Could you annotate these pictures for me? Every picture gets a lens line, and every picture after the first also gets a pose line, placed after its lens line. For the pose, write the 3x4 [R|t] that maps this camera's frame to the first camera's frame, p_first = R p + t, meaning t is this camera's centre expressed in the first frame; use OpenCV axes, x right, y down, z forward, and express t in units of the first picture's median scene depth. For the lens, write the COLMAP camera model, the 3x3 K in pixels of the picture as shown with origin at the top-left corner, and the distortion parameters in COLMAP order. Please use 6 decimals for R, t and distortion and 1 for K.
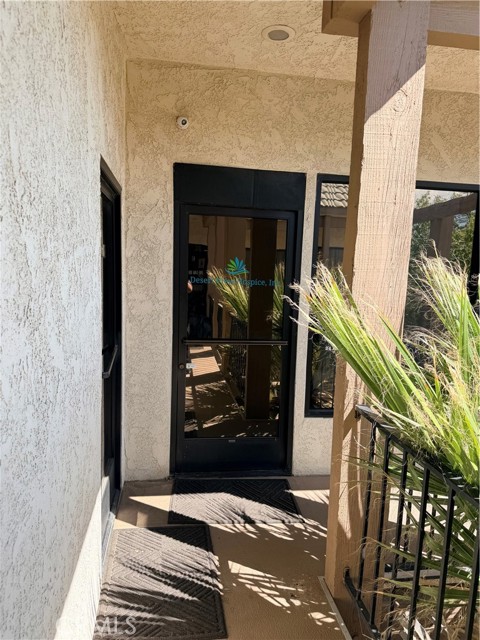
lens RADIAL K [[444.7, 0, 237.3], [0, 444.7, 319.8], [0, 0, 1]] dist [0.103090, -0.144933]
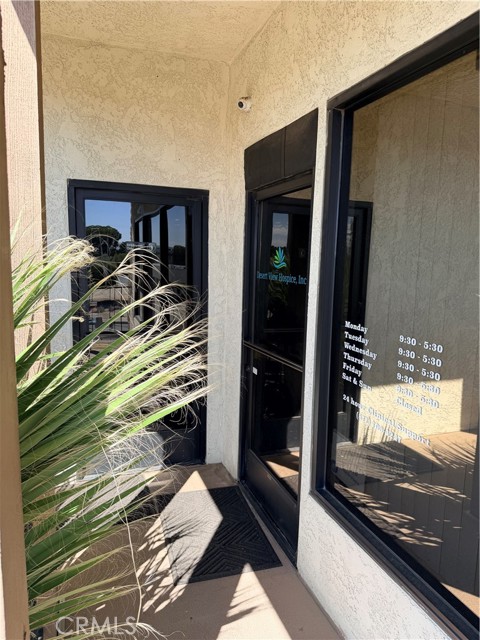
lens RADIAL K [[444.7, 0, 237.3], [0, 444.7, 319.8], [0, 0, 1]] dist [0.103090, -0.144933]
pose [[0.189108, 0.104846, -0.976343, 0.859491], [-0.122256, 0.989061, 0.082532, -0.079334], [0.974316, 0.103757, 0.199858, 0.878090]]
